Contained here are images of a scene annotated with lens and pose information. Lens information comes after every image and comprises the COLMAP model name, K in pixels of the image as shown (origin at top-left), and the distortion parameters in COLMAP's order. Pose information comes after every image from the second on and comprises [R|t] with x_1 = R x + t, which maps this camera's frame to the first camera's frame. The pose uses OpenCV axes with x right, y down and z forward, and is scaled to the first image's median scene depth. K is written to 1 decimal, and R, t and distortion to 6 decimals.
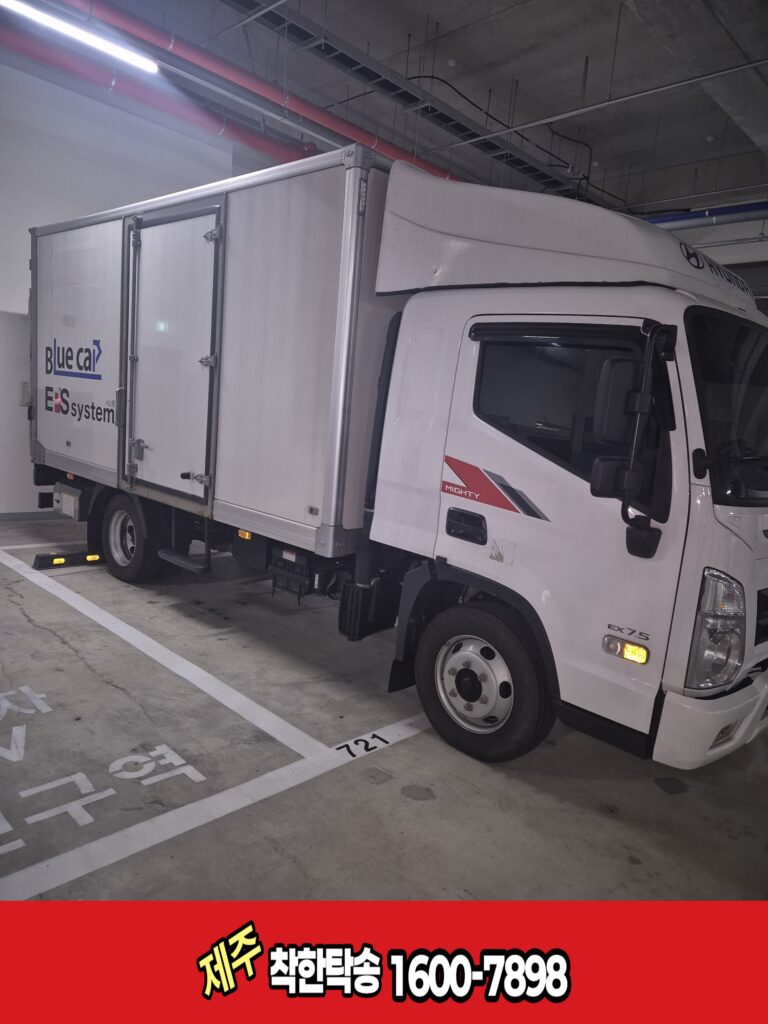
lens RADIAL K [[684.7, 0, 383.0], [0, 684.7, 509.9], [0, 0, 1]] dist [0.037610, -0.006319]
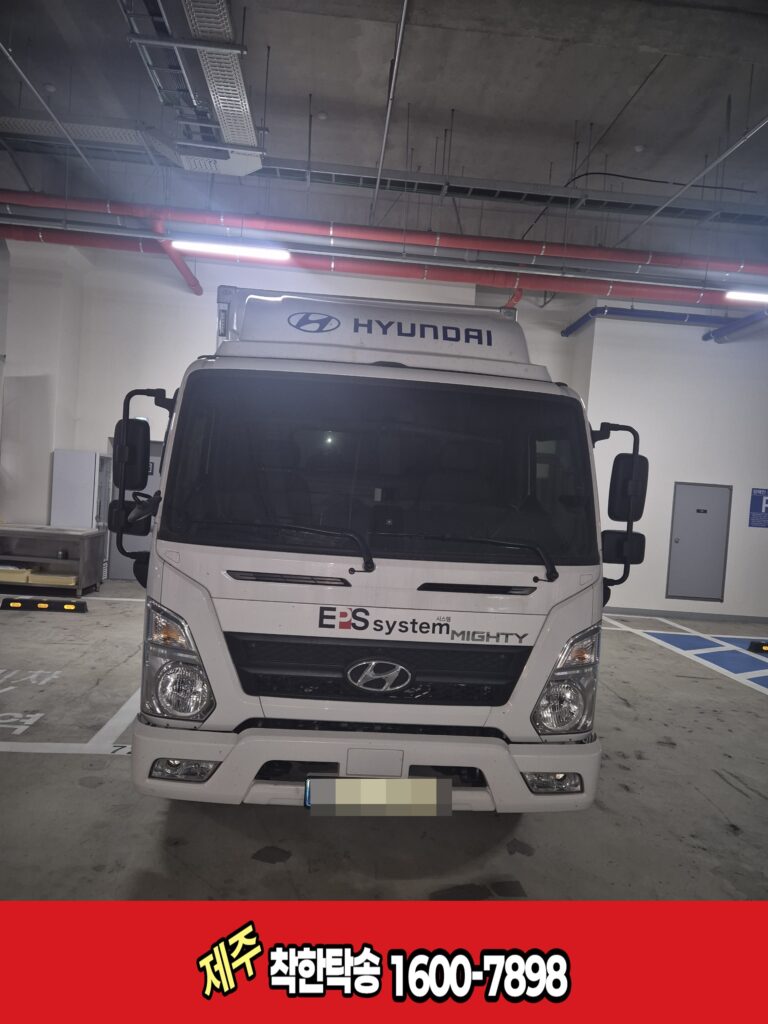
lens RADIAL K [[684.7, 0, 378.1], [0, 684.7, 514.1], [0, 0, 1]] dist [0.037610, -0.006319]
pose [[0.746408, -0.011205, -0.665394, 1.120985], [-0.099294, 0.986791, -0.128001, 0.043910], [0.658039, 0.161610, 0.735437, 0.318983]]
